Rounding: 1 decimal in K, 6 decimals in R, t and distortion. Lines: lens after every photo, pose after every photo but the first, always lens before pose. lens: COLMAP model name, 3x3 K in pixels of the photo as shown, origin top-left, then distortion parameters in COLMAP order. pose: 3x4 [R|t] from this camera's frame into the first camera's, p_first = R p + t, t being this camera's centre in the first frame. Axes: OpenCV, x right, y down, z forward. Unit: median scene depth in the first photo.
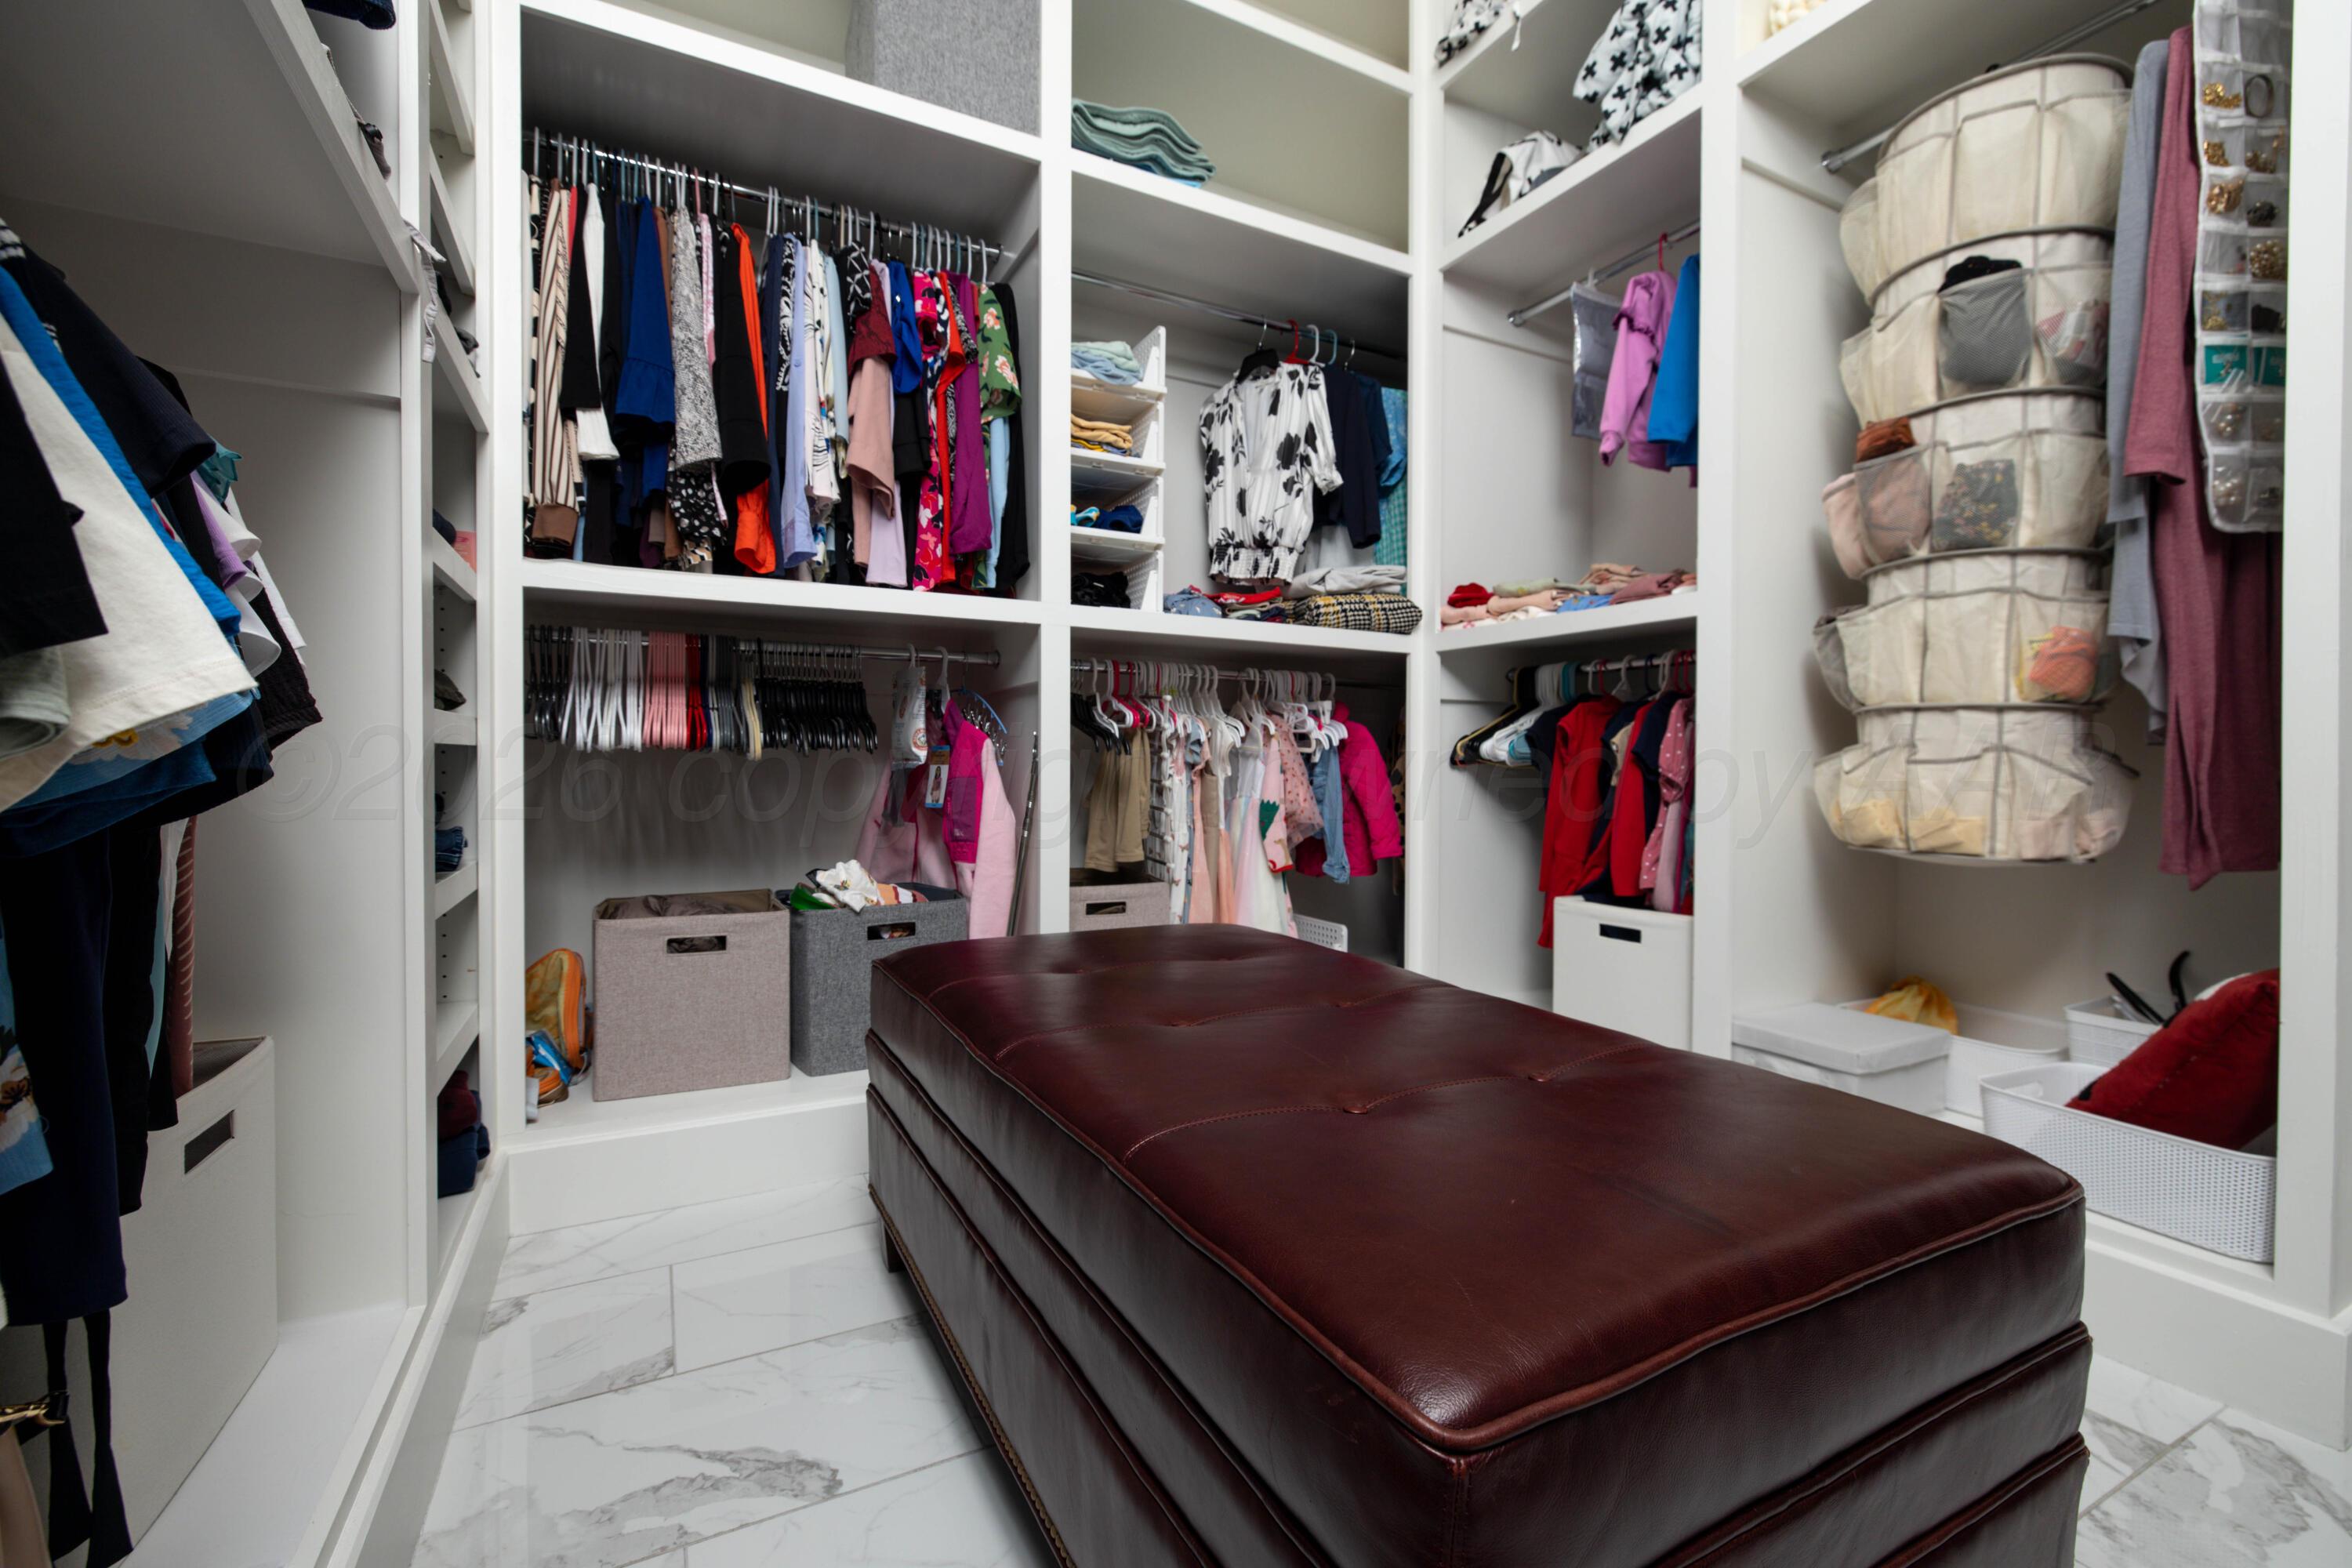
lens RADIAL K [[1004.8, 0, 1169.3], [0, 1004.8, 782.3], [0, 0, 1]] dist [-0.002416, -0.000583]
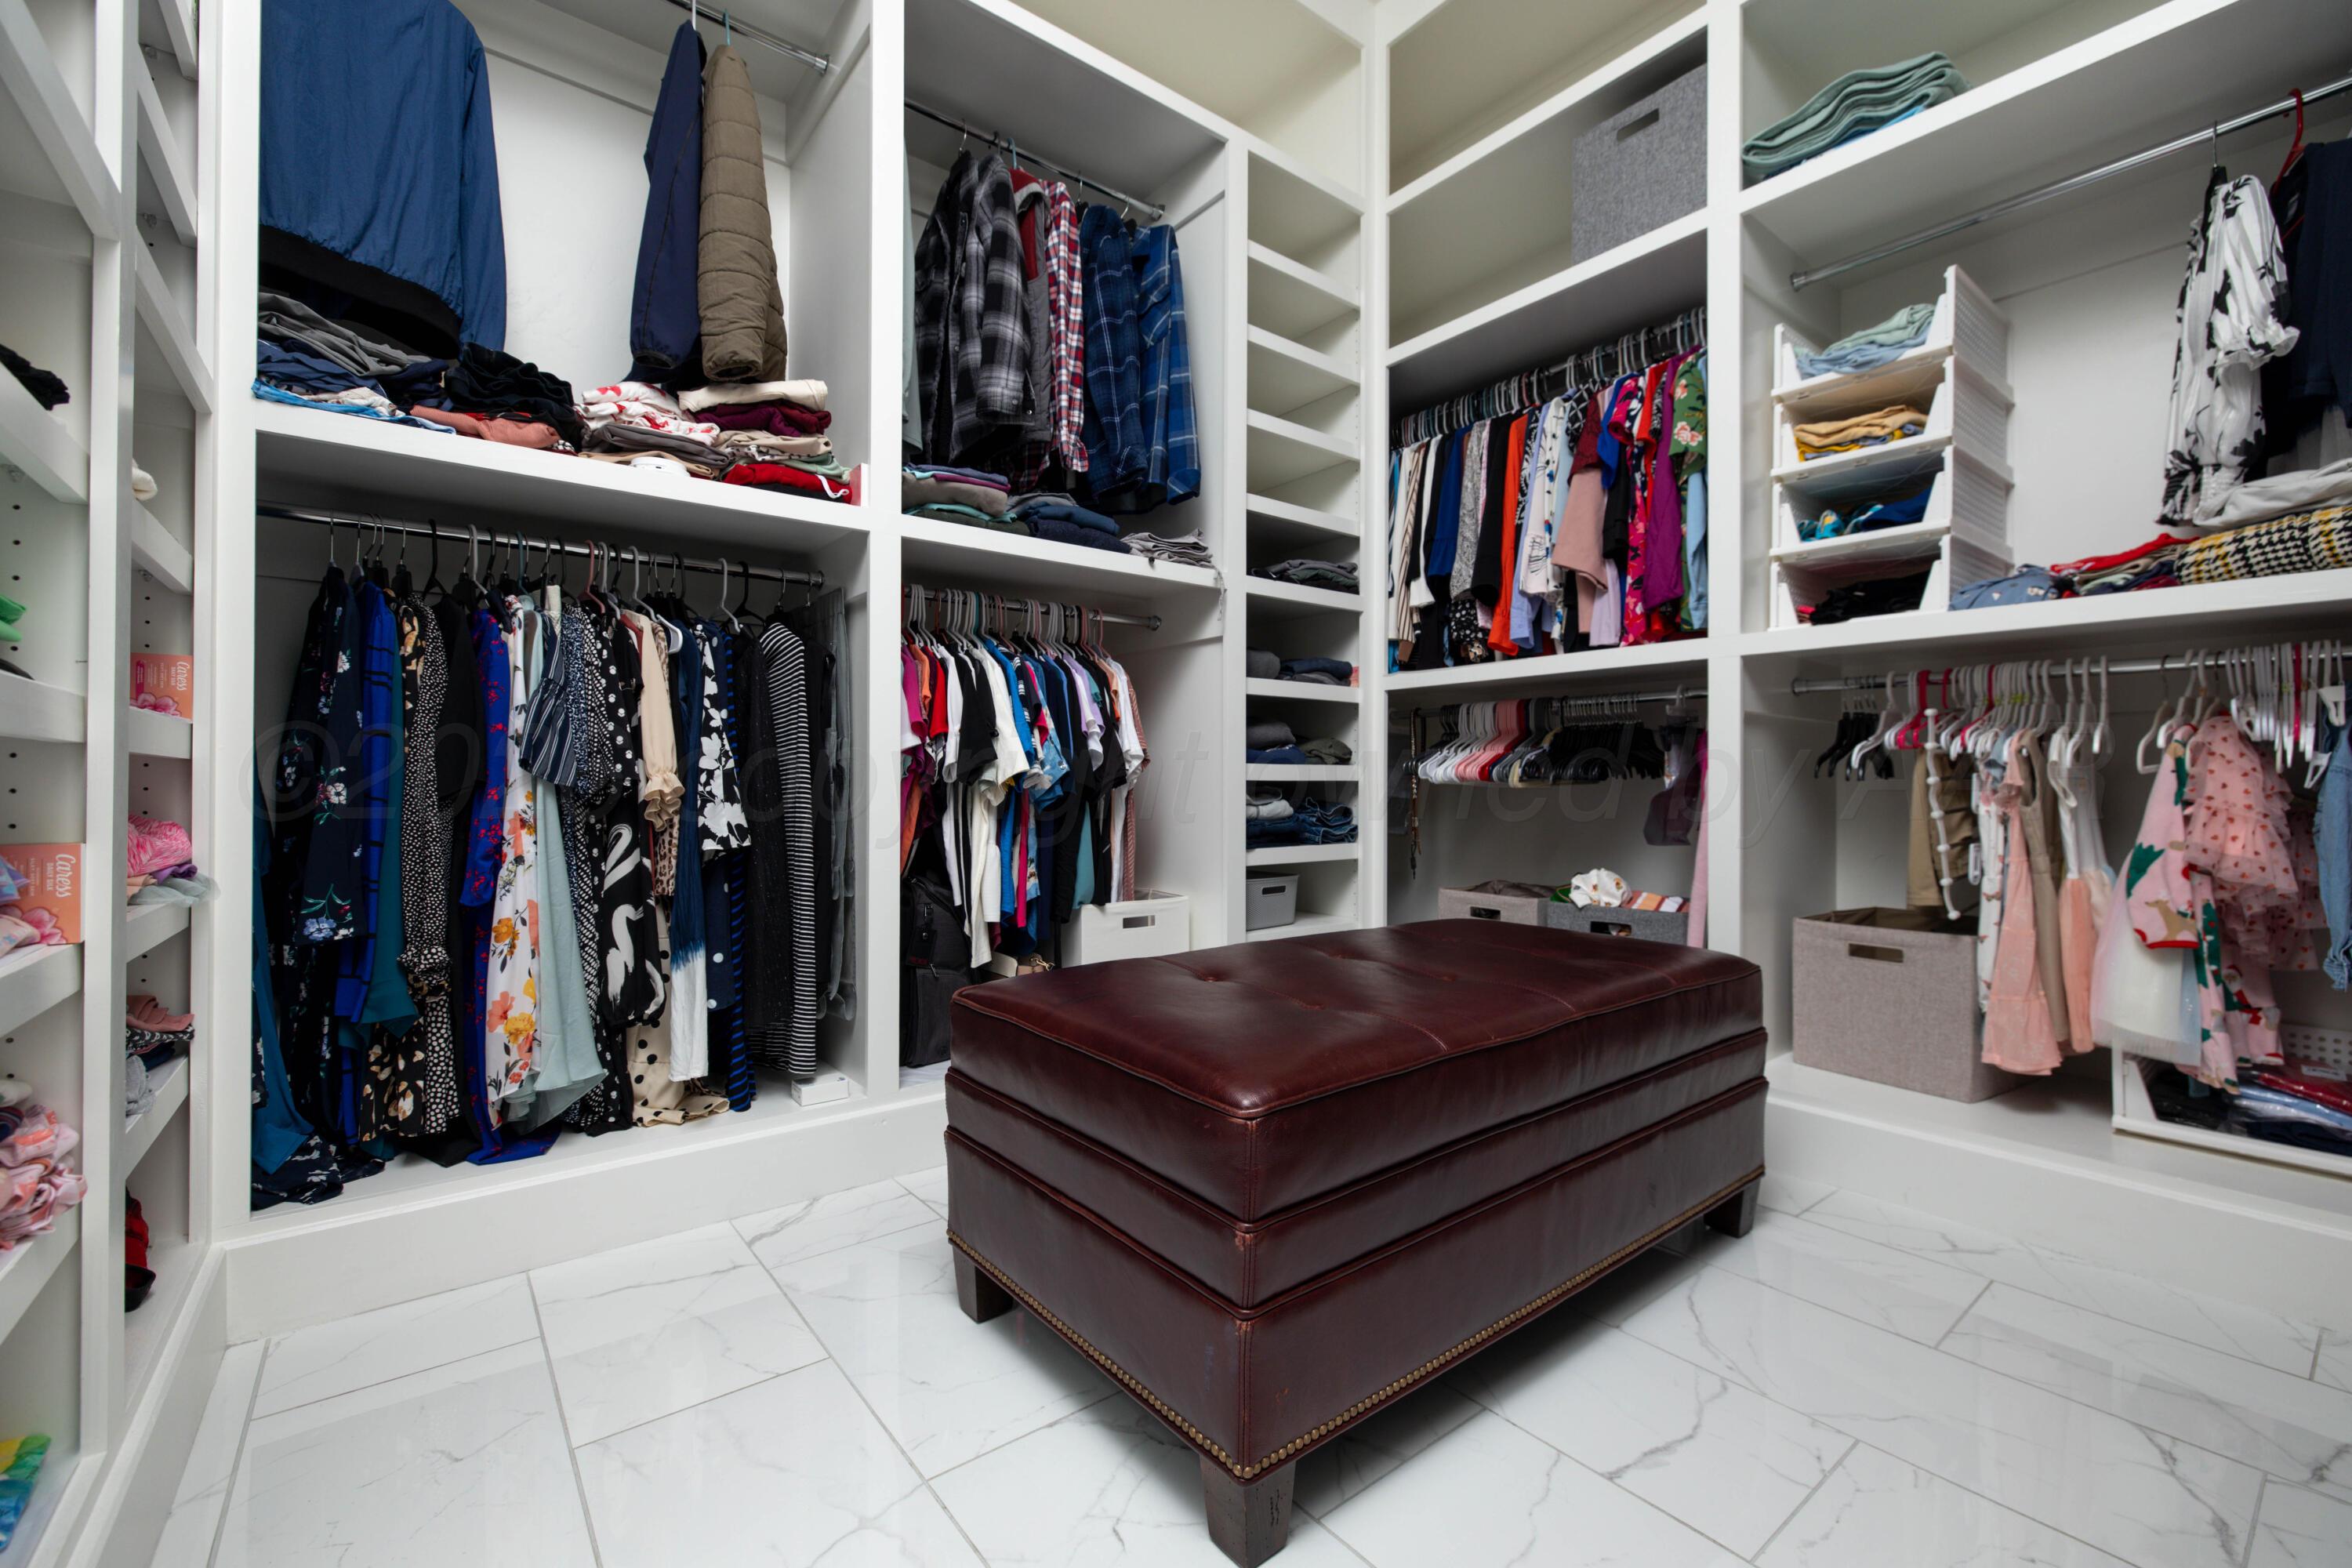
lens RADIAL K [[1004.8, 0, 1169.3], [0, 1004.8, 782.3], [0, 0, 1]] dist [-0.002416, -0.000583]
pose [[0.166994, -0.010424, -0.985903, 0.833390], [-0.017837, 0.999749, -0.013592, -0.002712], [0.985797, 0.019855, 0.166766, 0.271142]]
